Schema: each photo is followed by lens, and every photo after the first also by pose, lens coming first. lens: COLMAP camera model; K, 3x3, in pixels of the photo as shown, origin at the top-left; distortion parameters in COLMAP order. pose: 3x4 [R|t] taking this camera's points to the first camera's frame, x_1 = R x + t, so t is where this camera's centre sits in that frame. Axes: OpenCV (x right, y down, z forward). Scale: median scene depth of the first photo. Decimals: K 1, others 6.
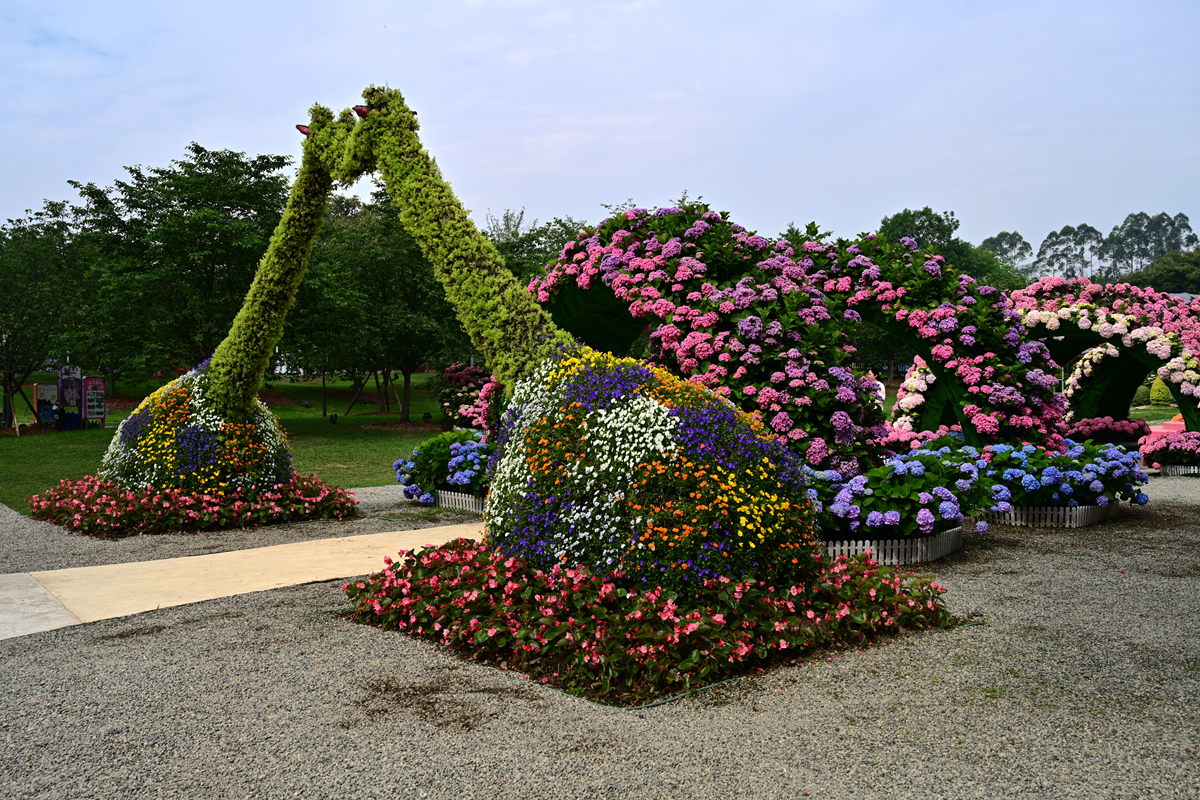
lens RADIAL K [[1128.0, 0, 600.0], [0, 1128.0, 400.0], [0, 0, 1]] dist [0.002862, -0.007774]
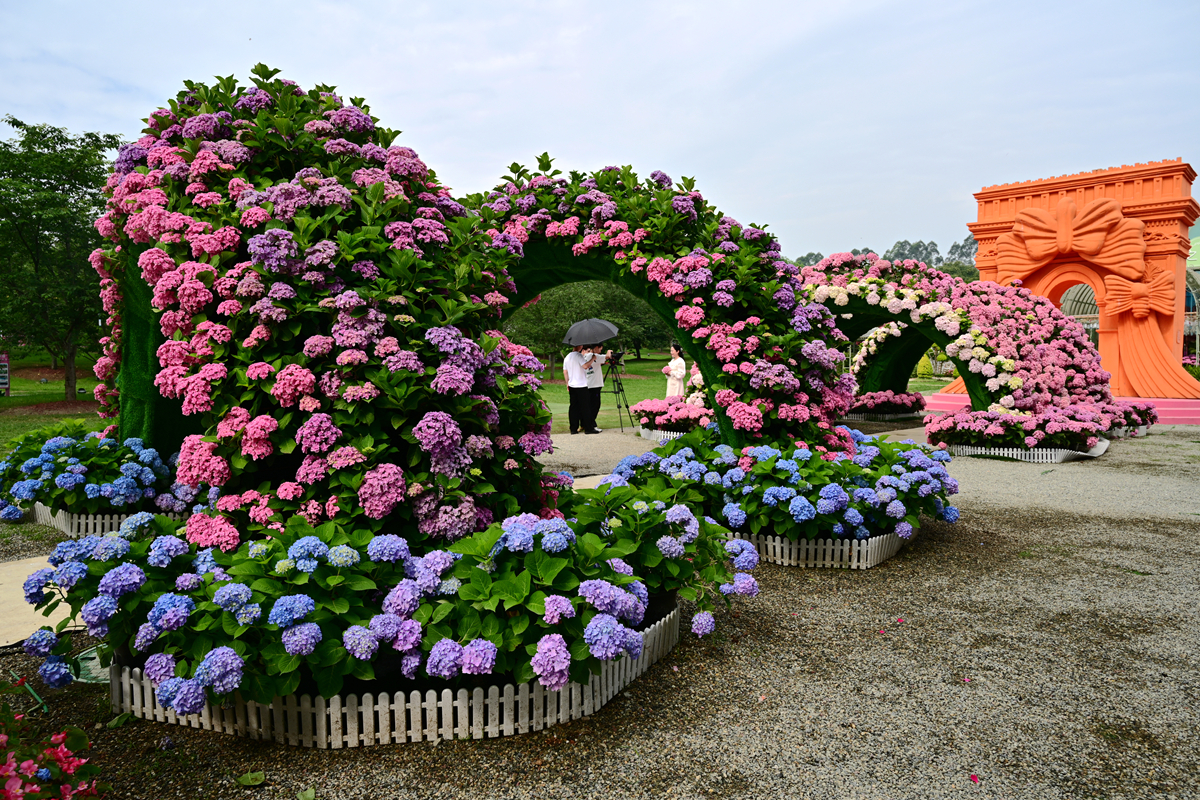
lens RADIAL K [[780.6, 0, 600.0], [0, 780.6, 400.0], [0, 0, 1]] dist [-0.005722, -0.000516]
pose [[0.996829, 0.000778, 0.079576, 0.206795], [-0.003782, 0.999285, 0.037607, -0.007327], [-0.079490, -0.037788, 0.996119, 0.505893]]
